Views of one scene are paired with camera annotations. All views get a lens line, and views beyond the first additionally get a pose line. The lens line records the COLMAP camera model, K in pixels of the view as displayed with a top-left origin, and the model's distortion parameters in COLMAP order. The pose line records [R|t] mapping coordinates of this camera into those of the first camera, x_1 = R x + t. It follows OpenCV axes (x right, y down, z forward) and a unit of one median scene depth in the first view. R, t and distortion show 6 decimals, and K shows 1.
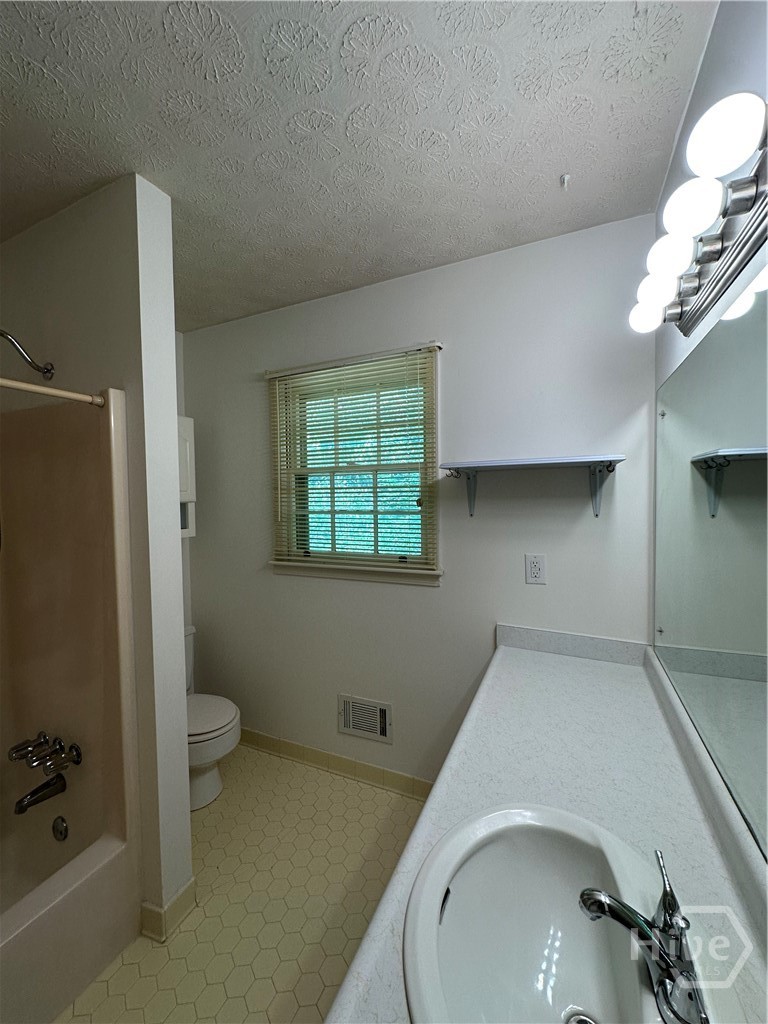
lens RADIAL K [[408.0, 0, 383.3], [0, 408.0, 511.8], [0, 0, 1]] dist [-0.005064, 0.001300]
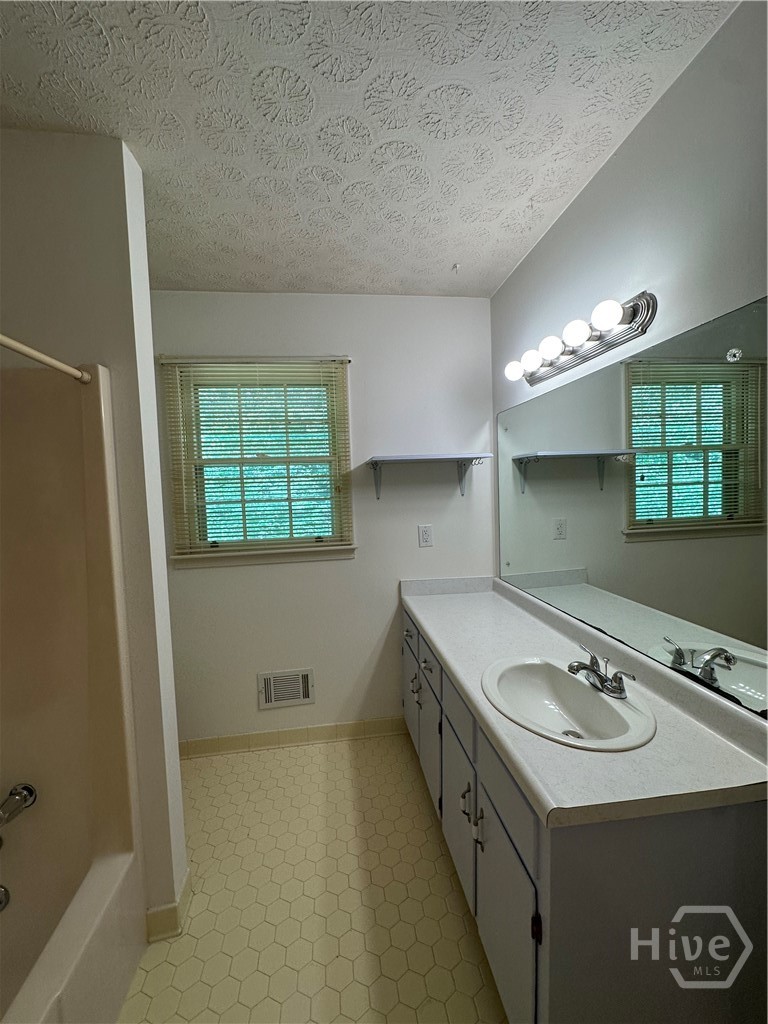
lens RADIAL K [[408.0, 0, 383.3], [0, 408.0, 511.8], [0, 0, 1]] dist [-0.005064, 0.001300]
pose [[0.844887, -0.046833, 0.532891, -0.410766], [0.043305, 0.998879, 0.019126, 0.024174], [-0.533190, 0.006918, 0.845968, -0.073138]]
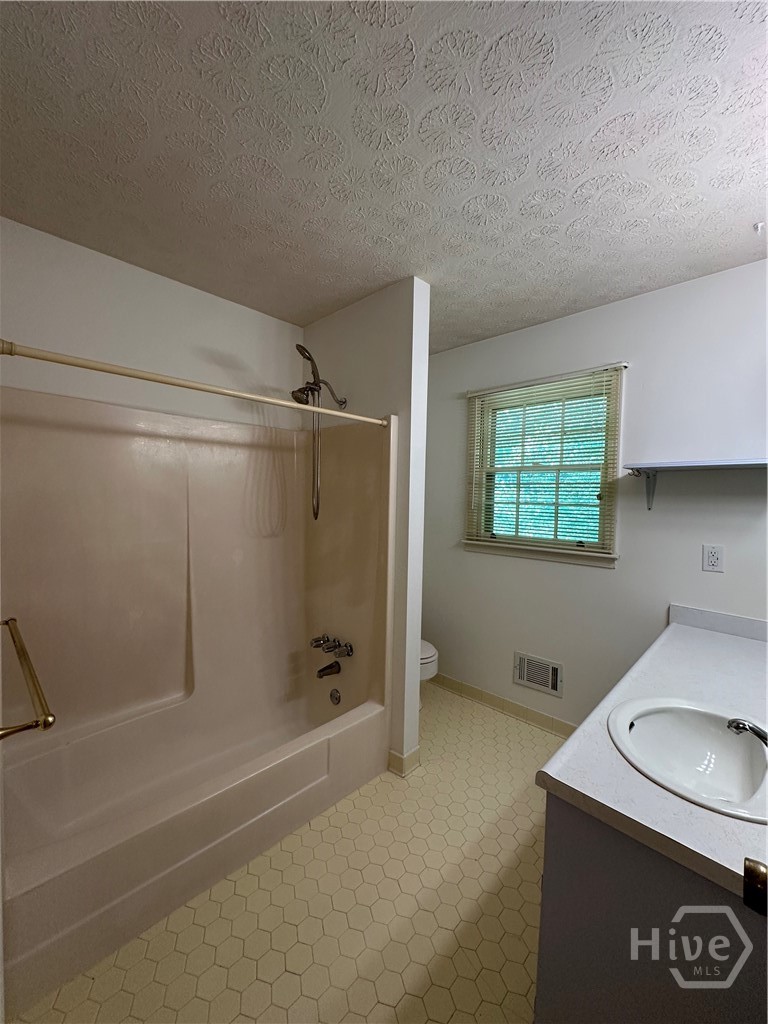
lens RADIAL K [[408.0, 0, 383.3], [0, 408.0, 511.8], [0, 0, 1]] dist [-0.005064, 0.001300]
pose [[0.941576, 0.046056, -0.333636, -0.102185], [-0.046610, 0.998893, 0.006347, 0.041064], [0.333559, 0.009575, 0.942681, -0.321469]]
